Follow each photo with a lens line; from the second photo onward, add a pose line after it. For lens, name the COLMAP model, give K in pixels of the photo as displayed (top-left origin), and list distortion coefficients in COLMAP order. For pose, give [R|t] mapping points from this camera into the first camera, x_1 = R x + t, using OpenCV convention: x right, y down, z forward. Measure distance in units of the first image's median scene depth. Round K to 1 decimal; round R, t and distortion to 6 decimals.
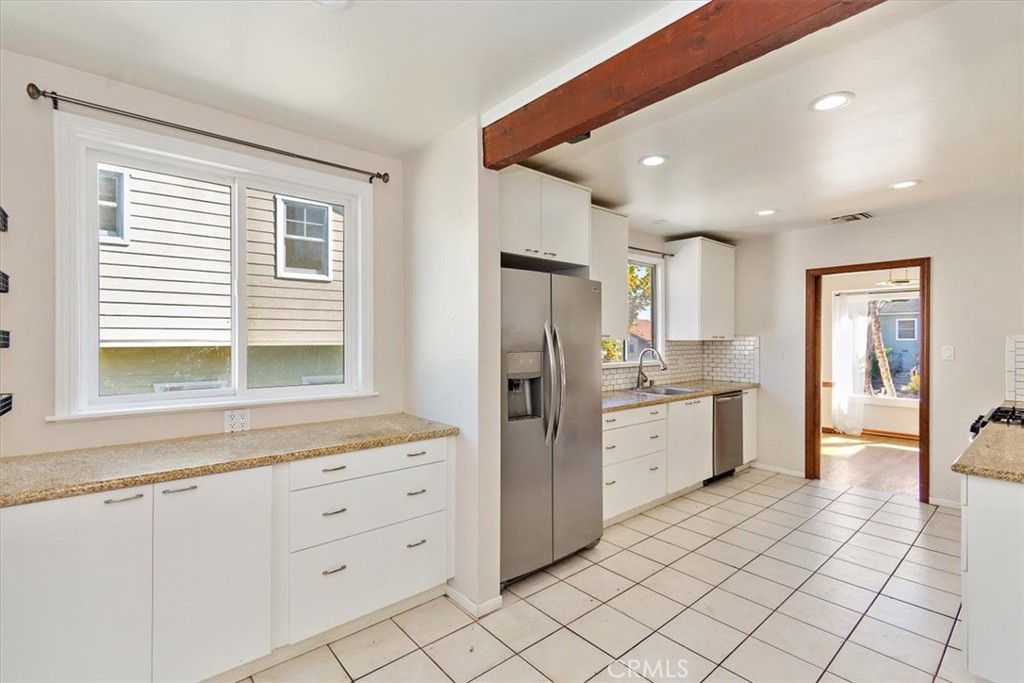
lens RADIAL K [[472.9, 0, 517.7], [0, 472.9, 340.5], [0, 0, 1]] dist [-0.009730, -0.007800]
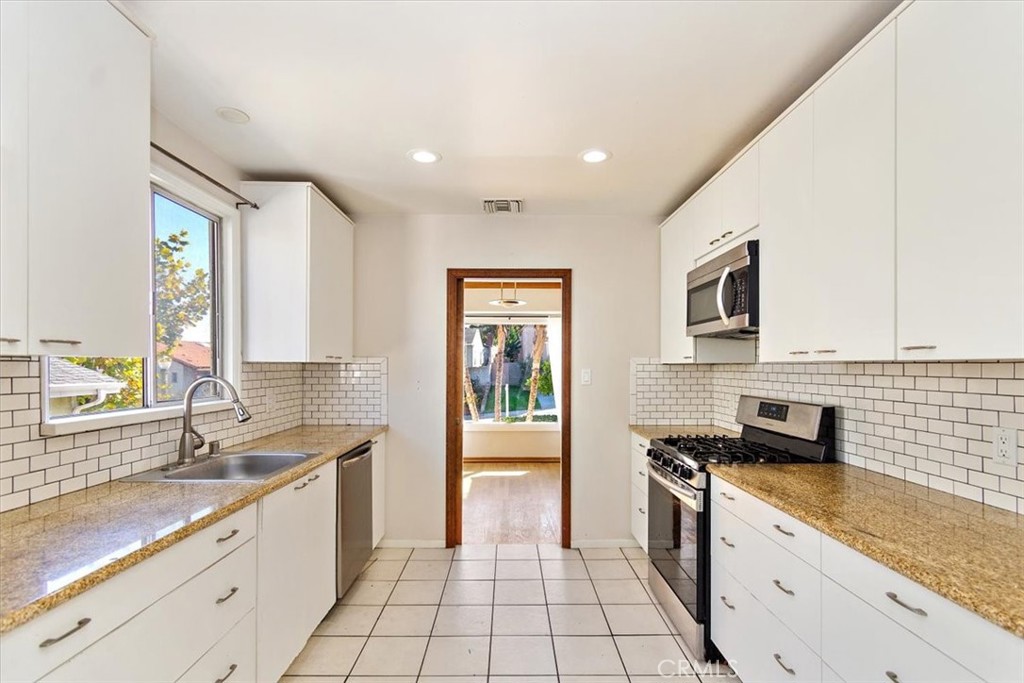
lens RADIAL K [[472.9, 0, 508.7], [0, 472.9, 365.7], [0, 0, 1]] dist [-0.009730, -0.007800]
pose [[0.656062, 0.002547, 0.754703, 0.112010], [0.000454, 0.999993, -0.003769, 0.007058], [-0.754707, 0.002815, 0.656056, 0.434012]]
